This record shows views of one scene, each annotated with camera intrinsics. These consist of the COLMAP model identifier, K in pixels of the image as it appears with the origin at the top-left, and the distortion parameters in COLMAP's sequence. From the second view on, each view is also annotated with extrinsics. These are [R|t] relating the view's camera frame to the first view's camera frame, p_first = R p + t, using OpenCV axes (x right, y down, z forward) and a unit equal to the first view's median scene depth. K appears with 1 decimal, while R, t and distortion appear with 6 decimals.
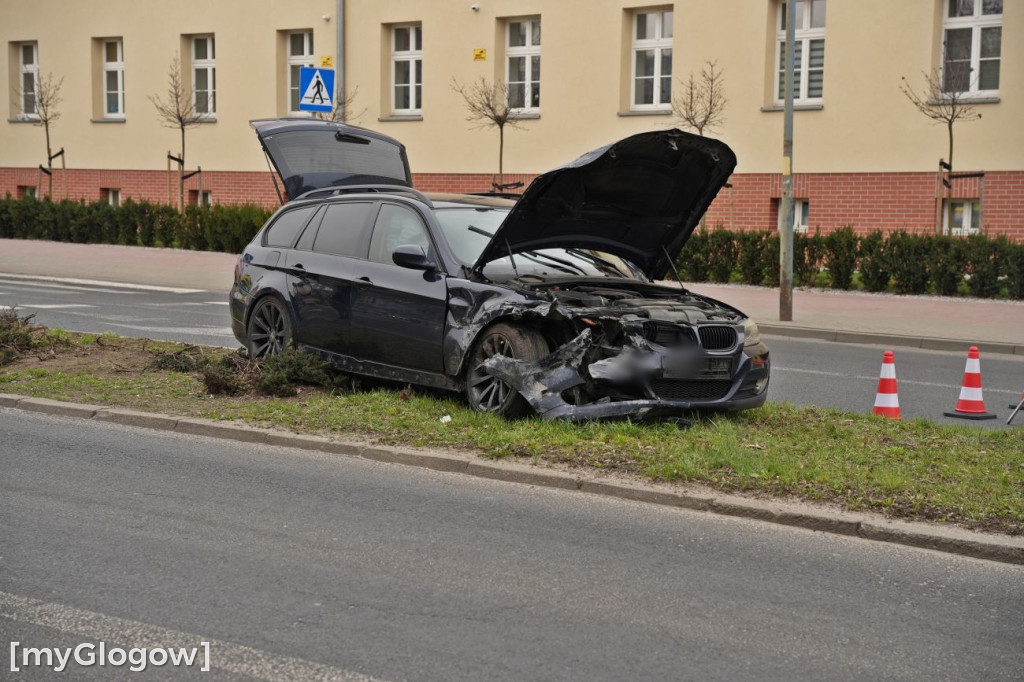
lens RADIAL K [[1936.8, 0, 509.3], [0, 1936.8, 336.7], [0, 0, 1]] dist [0.480003, -0.470622]
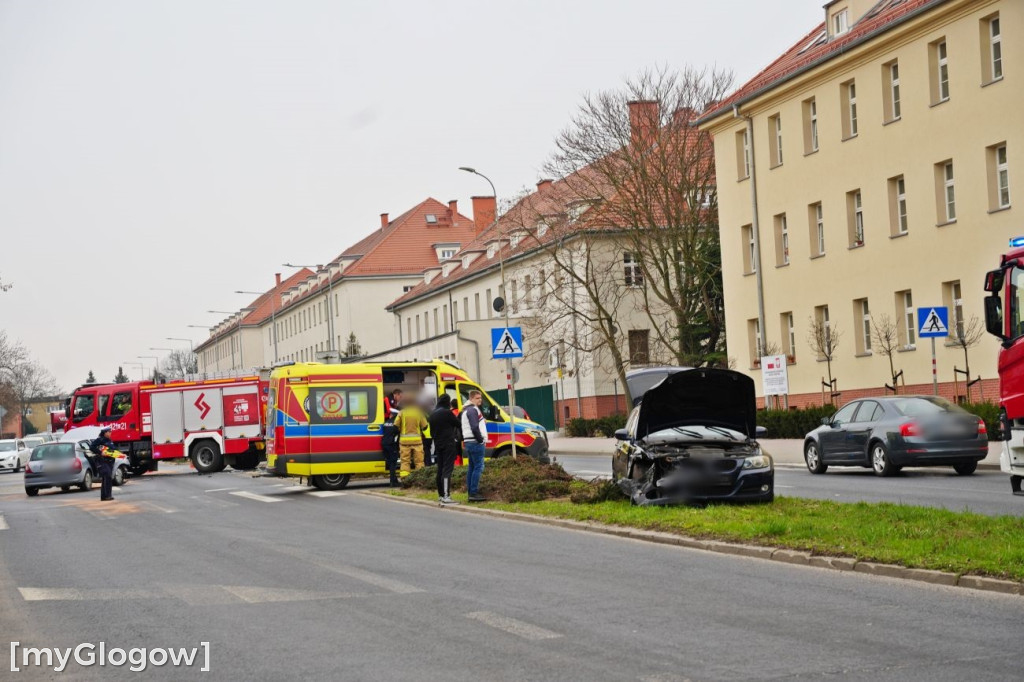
lens RADIAL K [[1935.6, 0, 503.0], [0, 1935.6, 345.3], [0, 0, 1]] dist [0.479469, -0.499976]
pose [[0.818818, -0.089430, -0.567045, 1.011952], [0.031758, 0.993335, -0.110802, 0.088399], [0.573175, 0.072718, 0.816200, -0.771634]]
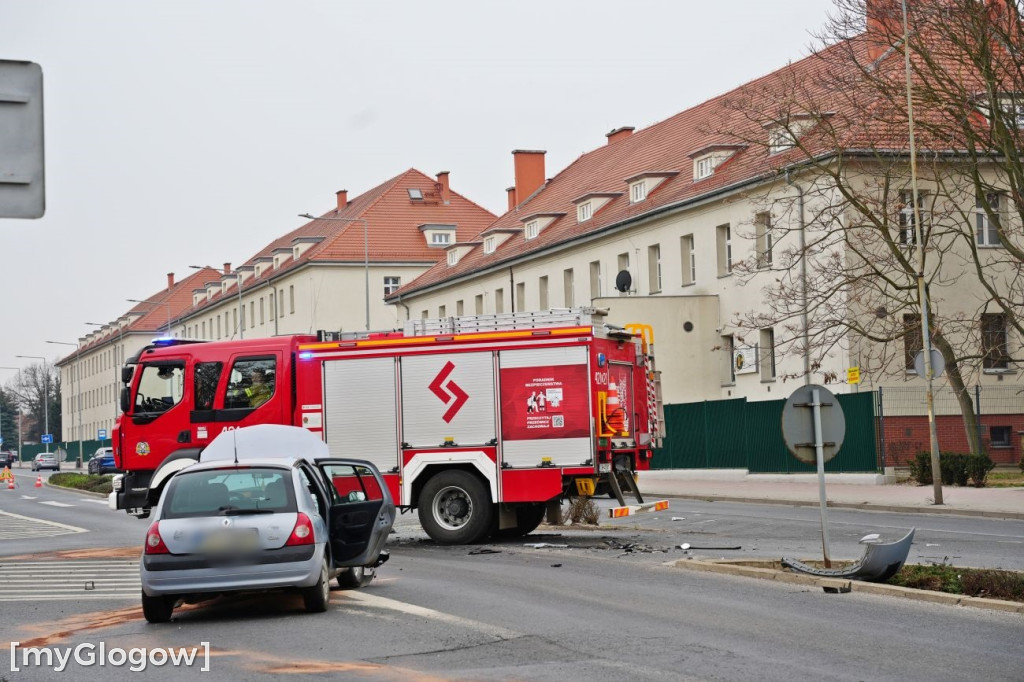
lens RADIAL K [[1936.8, 0, 509.3], [0, 1936.8, 336.7], [0, 0, 1]] dist [0.480003, -0.470622]
pose [[0.868660, -0.075431, -0.489632, -1.272672], [0.011635, 0.991174, -0.132055, -0.103670], [0.495271, 0.109014, 0.861871, 0.982932]]
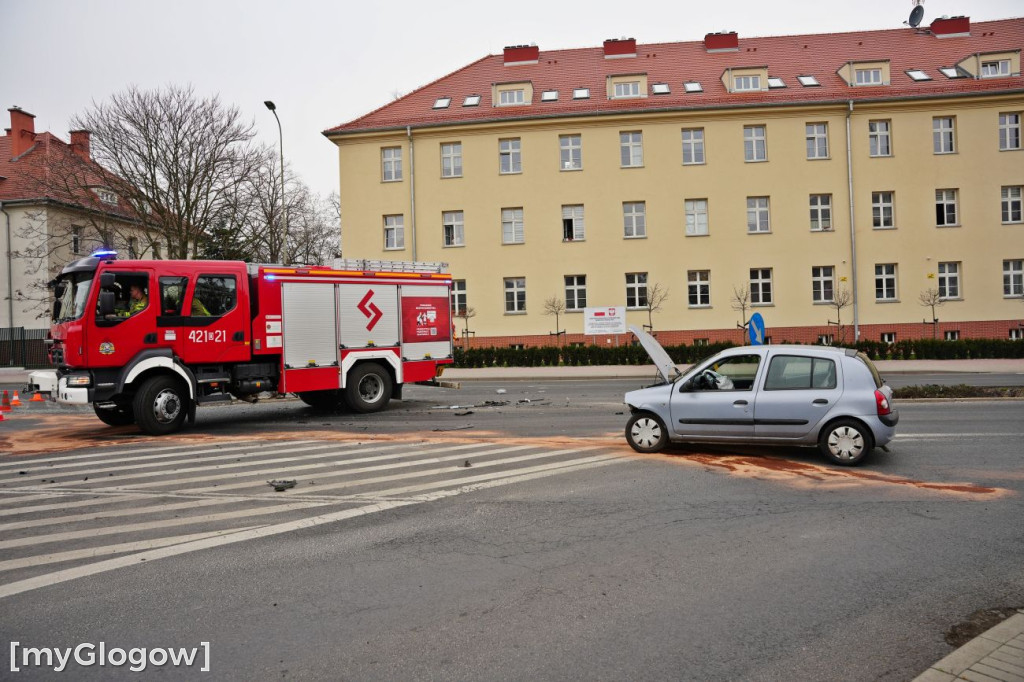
lens RADIAL K [[696.5, 0, 515.7], [0, 696.5, 340.2], [0, 0, 1]] dist [-0.082238, -0.000750]
pose [[0.822596, -0.047823, 0.566611, -2.815844], [0.085846, 0.995480, -0.040609, -0.210500], [-0.562108, 0.082047, 0.822984, 1.733259]]
